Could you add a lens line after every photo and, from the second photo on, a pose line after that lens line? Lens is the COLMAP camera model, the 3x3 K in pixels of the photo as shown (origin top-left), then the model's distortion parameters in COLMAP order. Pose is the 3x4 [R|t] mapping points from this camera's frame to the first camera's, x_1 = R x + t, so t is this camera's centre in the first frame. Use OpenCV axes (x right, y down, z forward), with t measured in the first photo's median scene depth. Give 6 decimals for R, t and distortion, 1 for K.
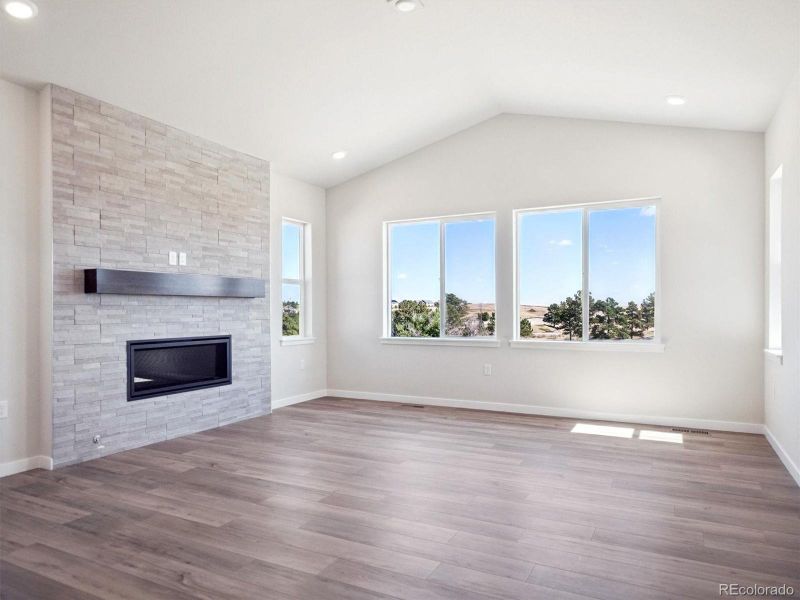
lens RADIAL K [[532.5, 0, 405.6], [0, 532.5, 313.3], [0, 0, 1]] dist [0.005786, -0.000225]
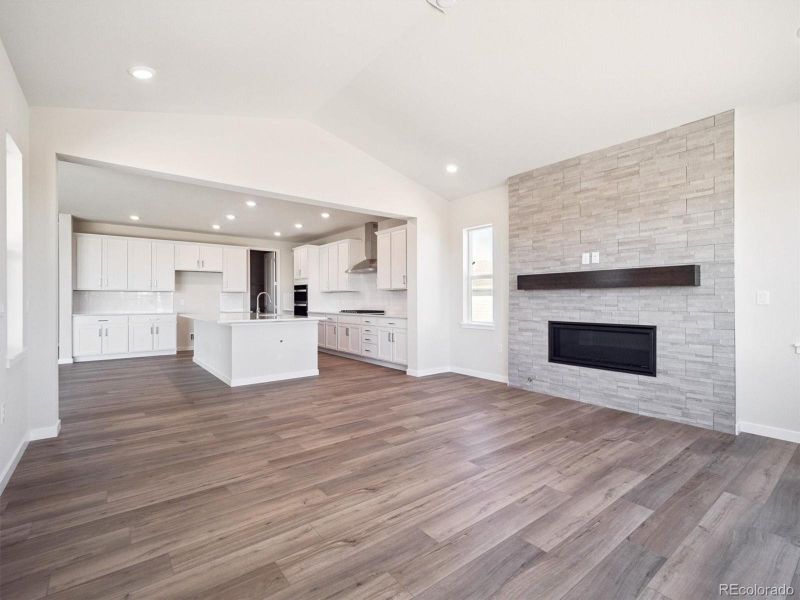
lens RADIAL K [[378.0, 0, 400.0], [0, 378.0, 300.0], [0, 0, 1]] dist [-0.001030, 0.000046]
pose [[-0.423142, 0.000974, -0.906063, 0.548993], [-0.005436, 0.999979, 0.003613, -0.007033], [0.906047, 0.006454, -0.423127, 0.978808]]
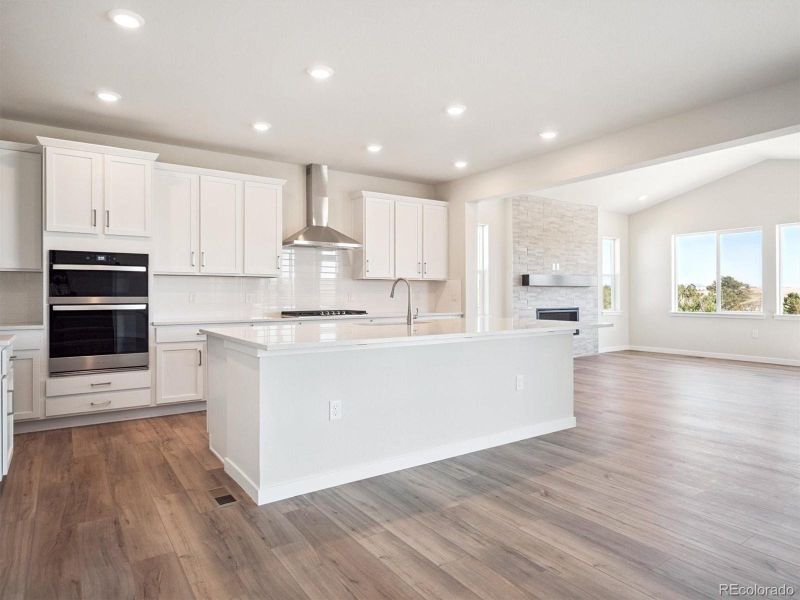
lens RADIAL K [[490.1, 0, 400.0], [0, 490.1, 300.0], [0, 0, 1]] dist [0.000093, -0.000807]
pose [[0.875325, 0.005650, -0.483502, -0.063433], [-0.002932, 0.999975, 0.006377, 0.007286], [0.483527, -0.004164, 0.875320, -0.833033]]
